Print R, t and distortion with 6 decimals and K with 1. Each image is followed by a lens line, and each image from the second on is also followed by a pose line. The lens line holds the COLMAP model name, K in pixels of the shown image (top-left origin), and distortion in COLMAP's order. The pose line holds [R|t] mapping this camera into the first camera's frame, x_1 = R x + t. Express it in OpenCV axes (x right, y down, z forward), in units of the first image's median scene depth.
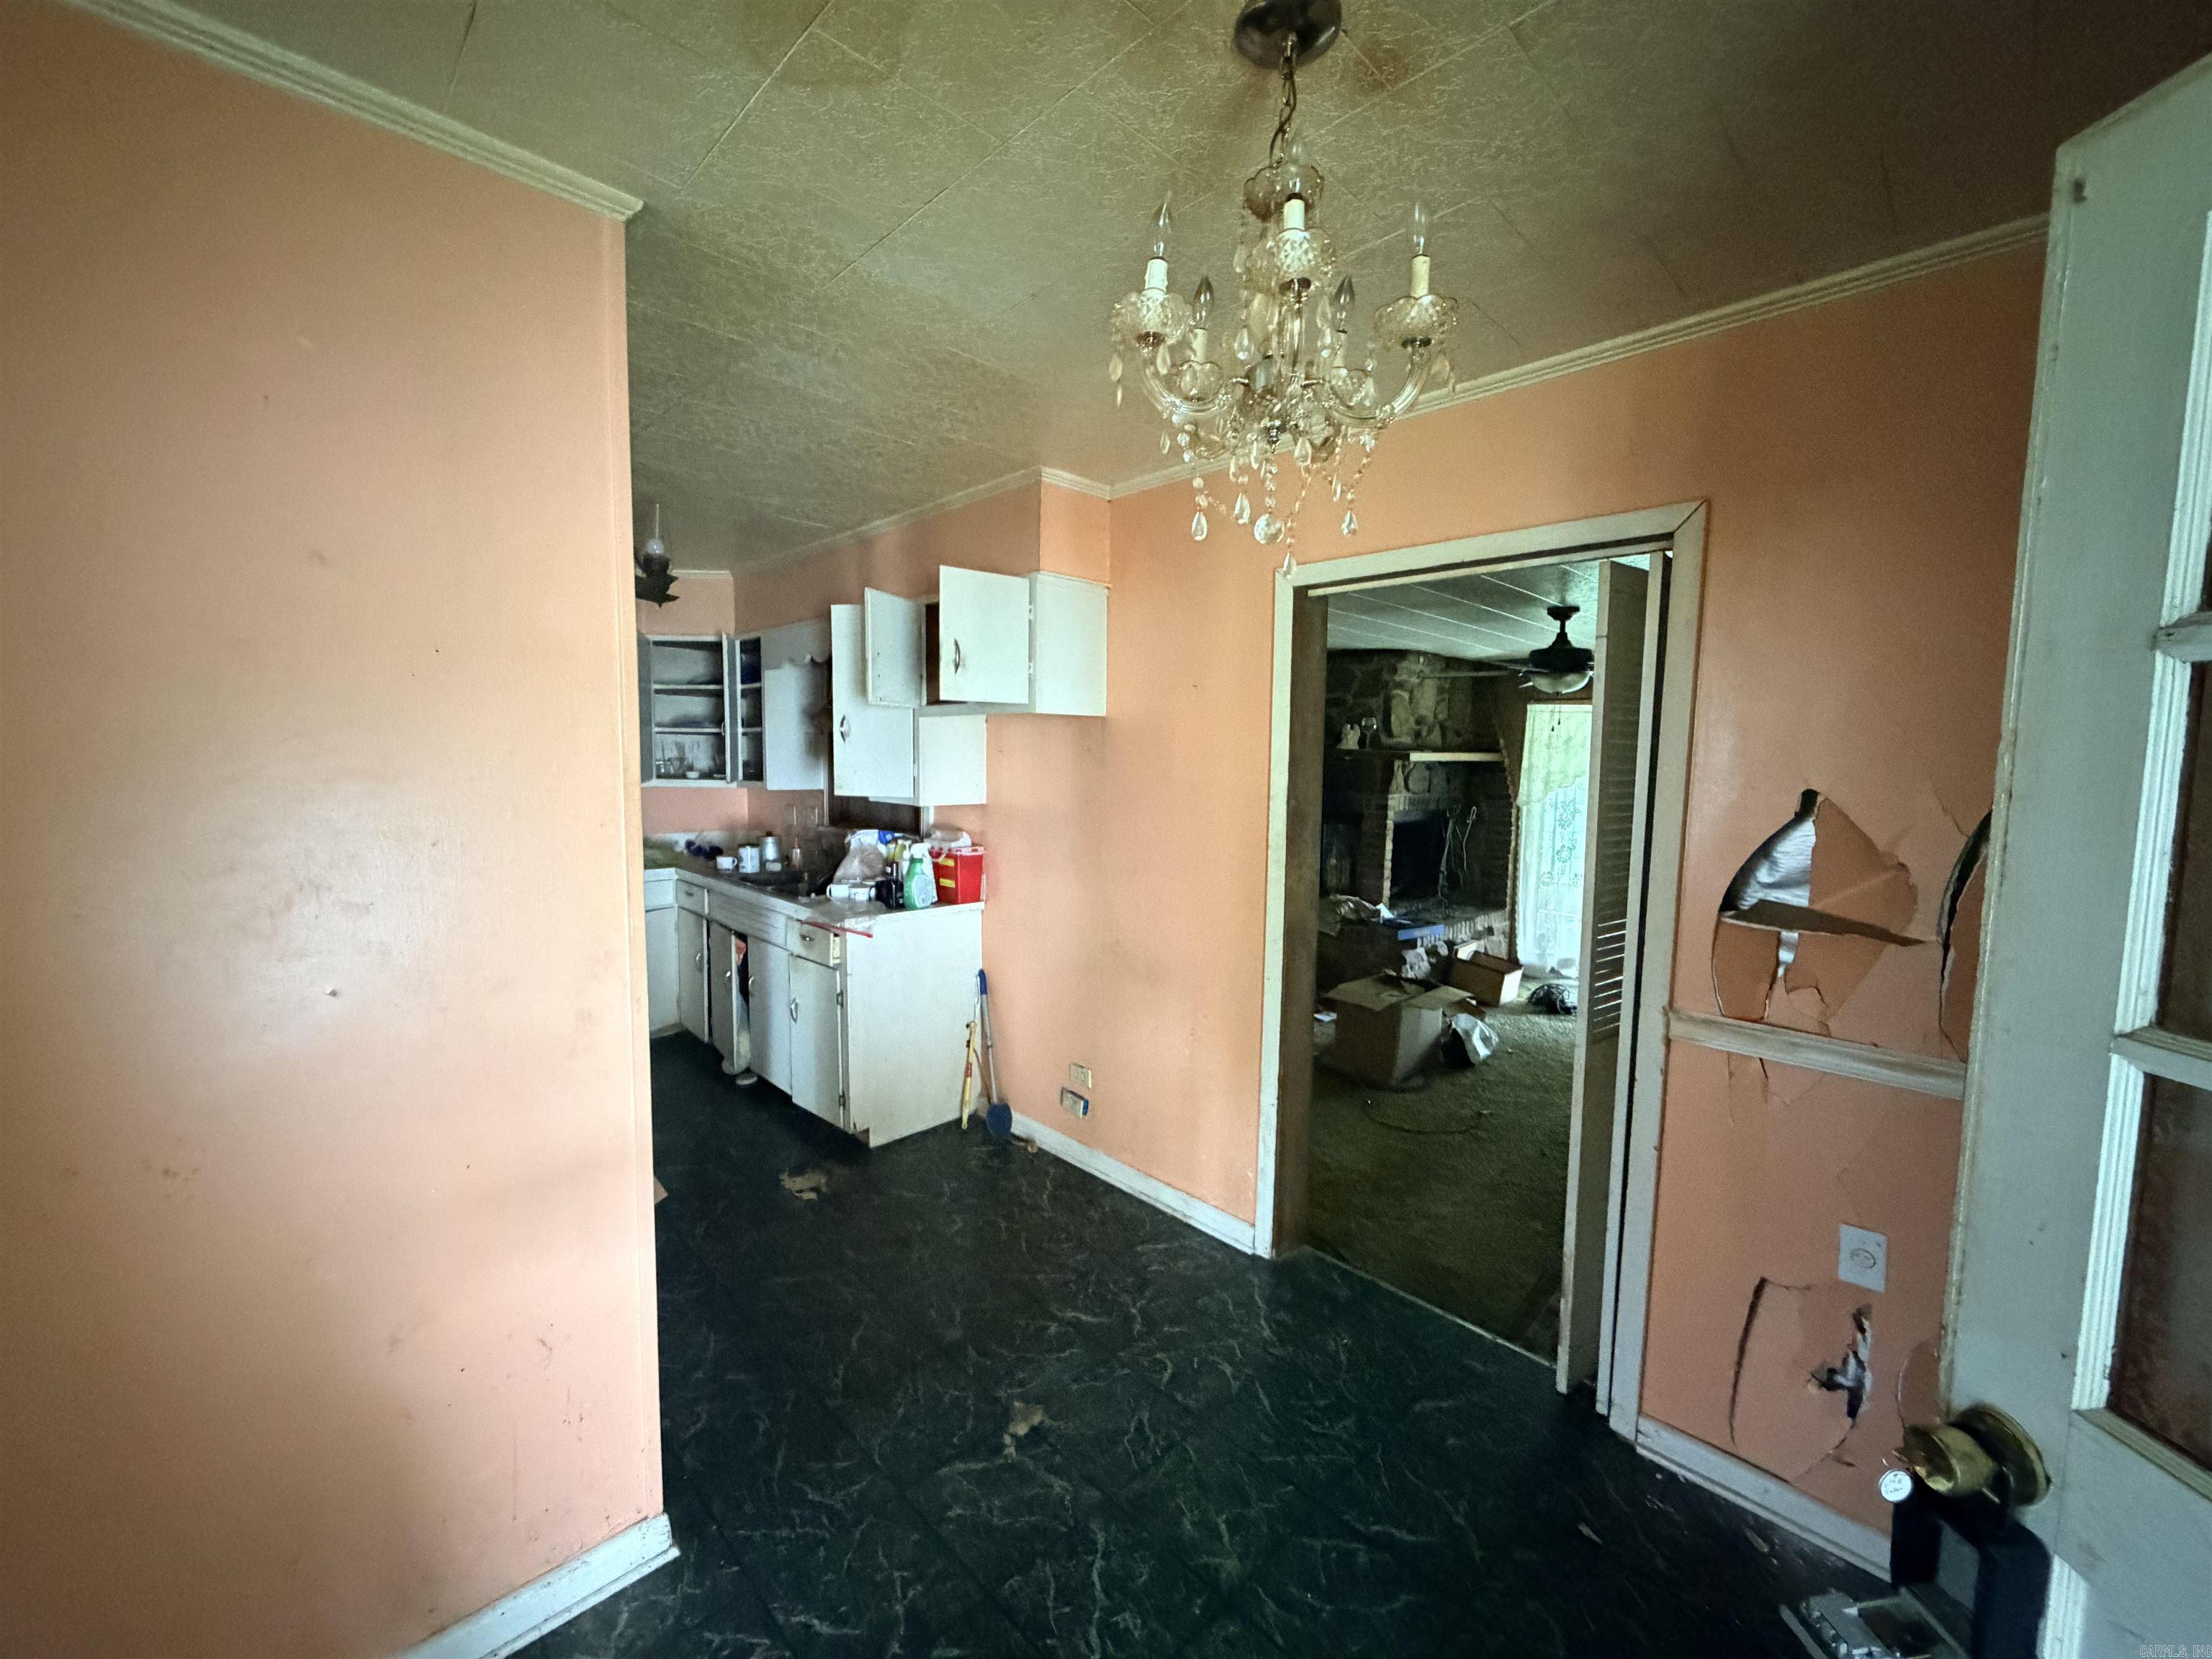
lens RADIAL K [[880.9, 0, 1099.5], [0, 880.9, 832.2], [0, 0, 1]] dist [-0.000131, 0.000755]
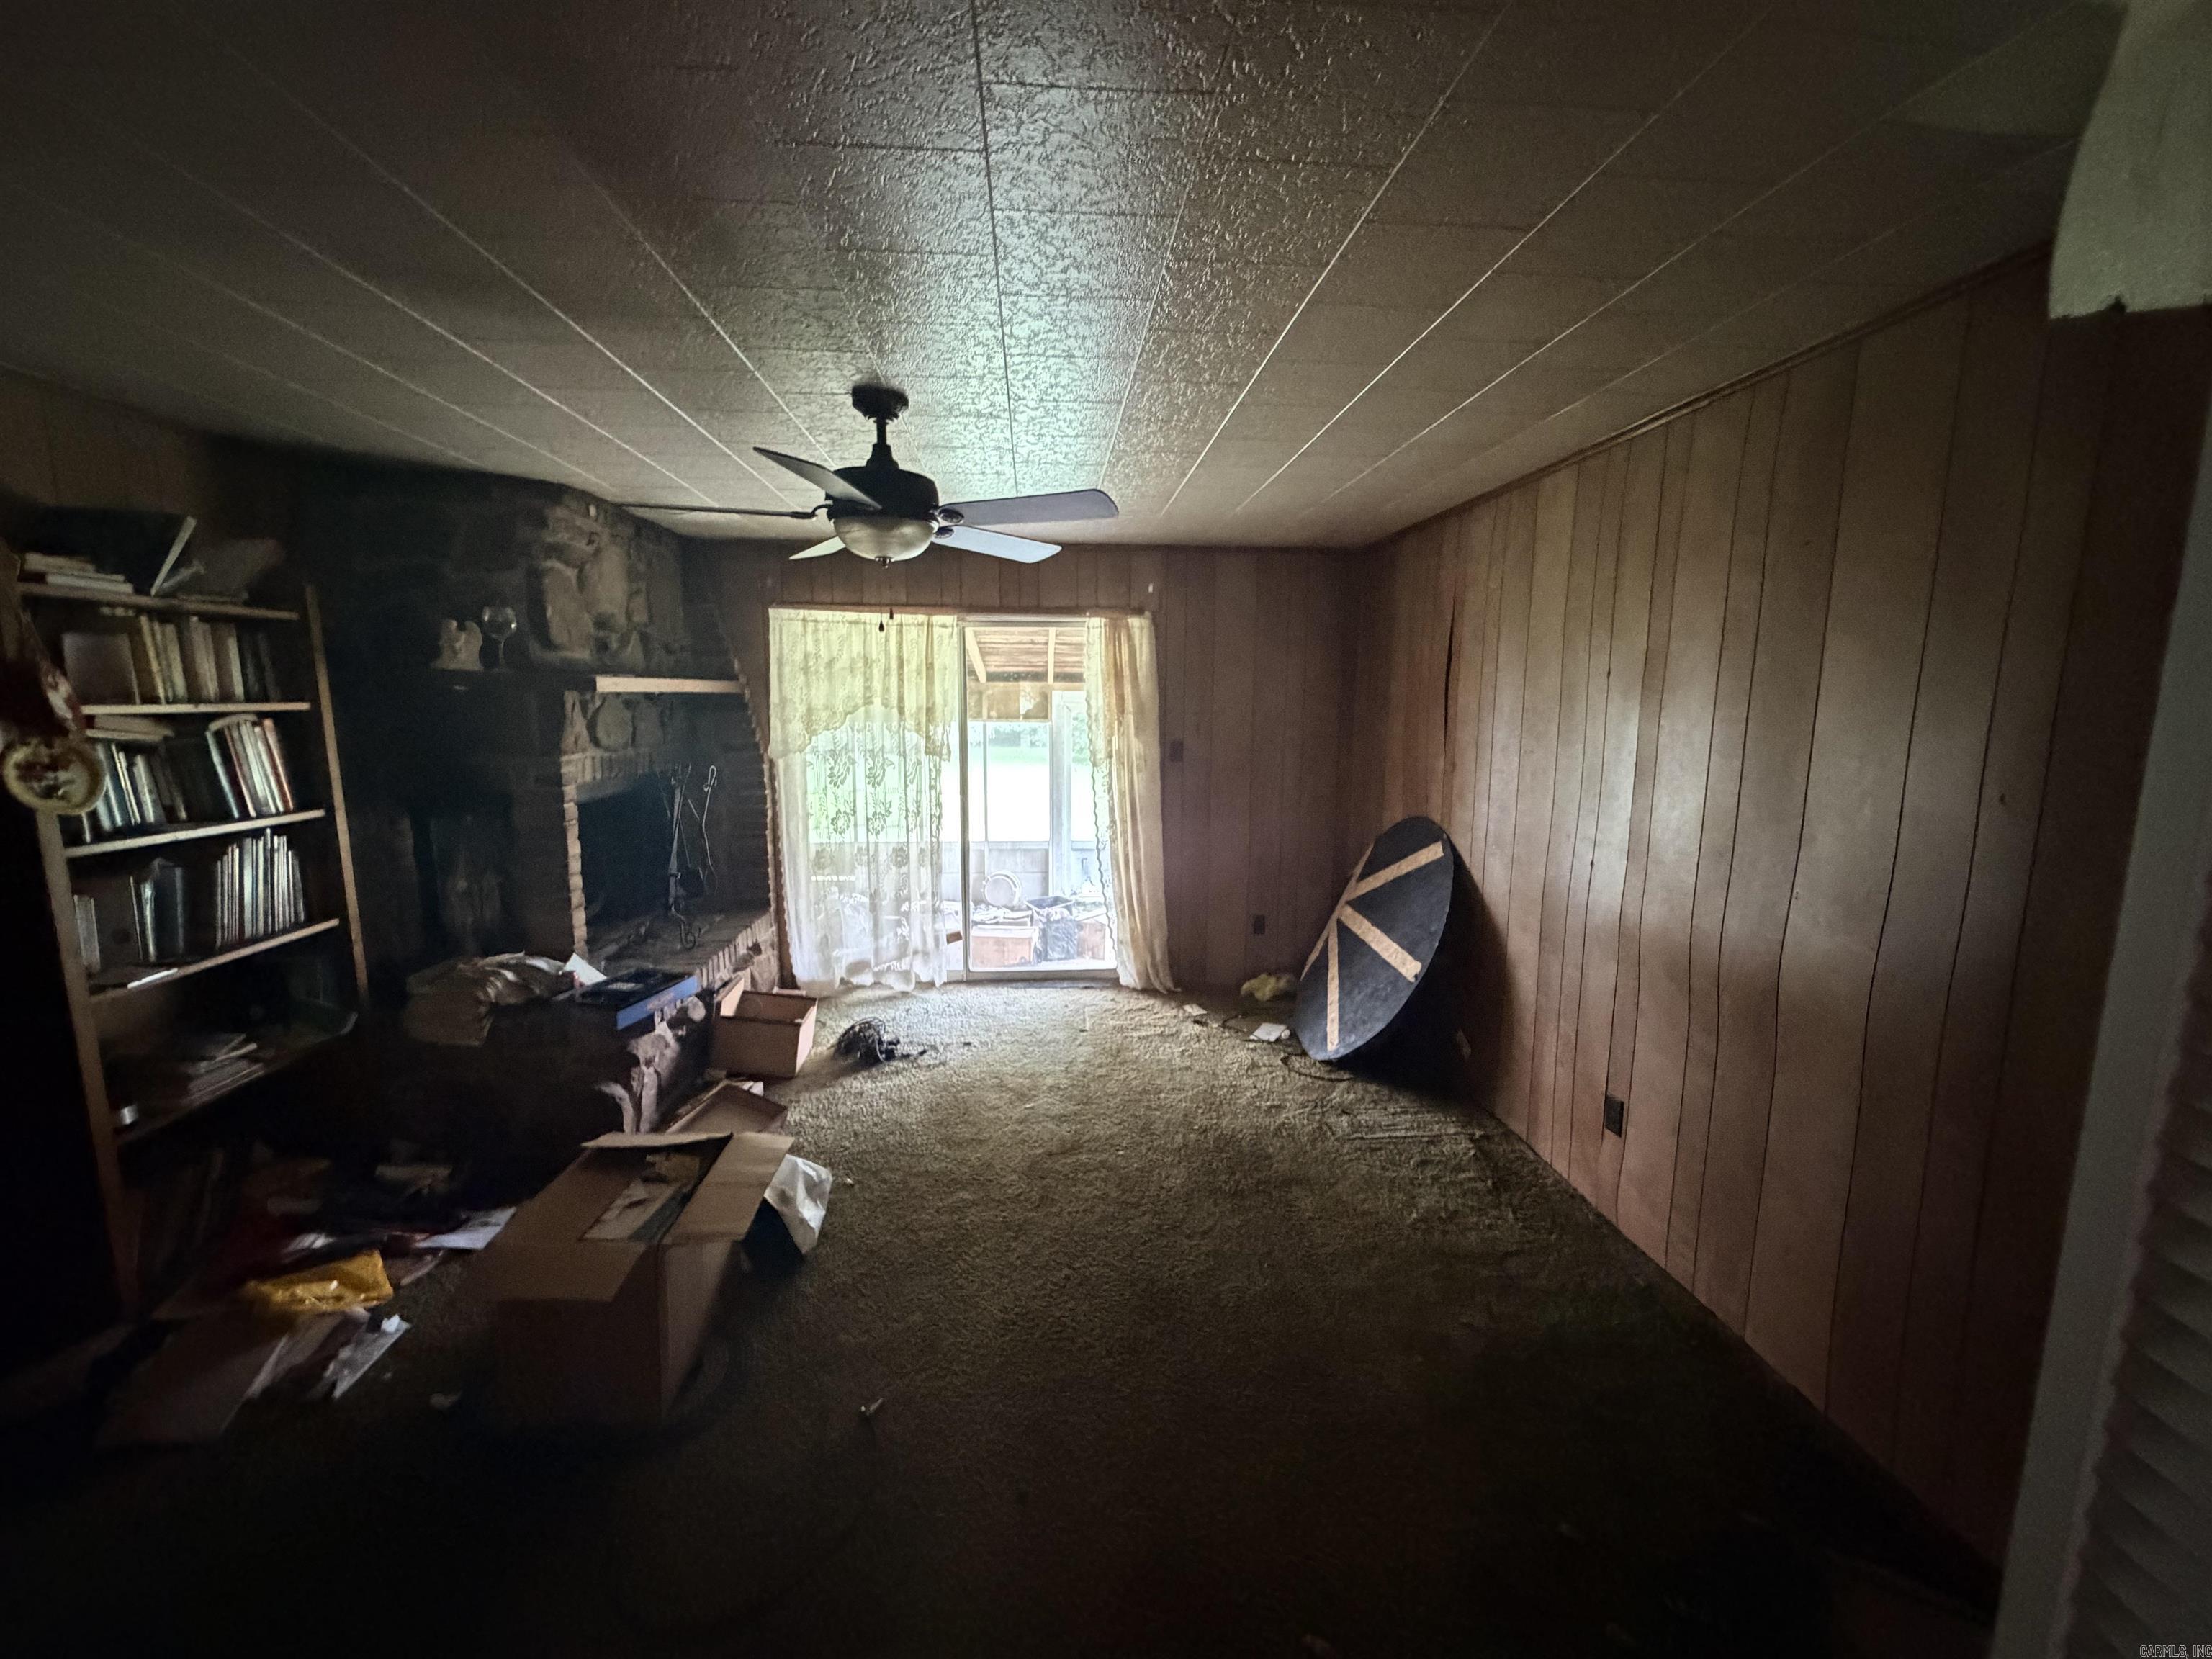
lens RADIAL K [[880.9, 0, 1099.5], [0, 880.9, 832.2], [0, 0, 1]] dist [-0.000131, 0.000755]
pose [[0.644549, -0.125760, 0.754149, 0.126054], [0.074135, 0.992011, 0.102065, -0.026397], [-0.760960, -0.009877, 0.648723, 0.391697]]
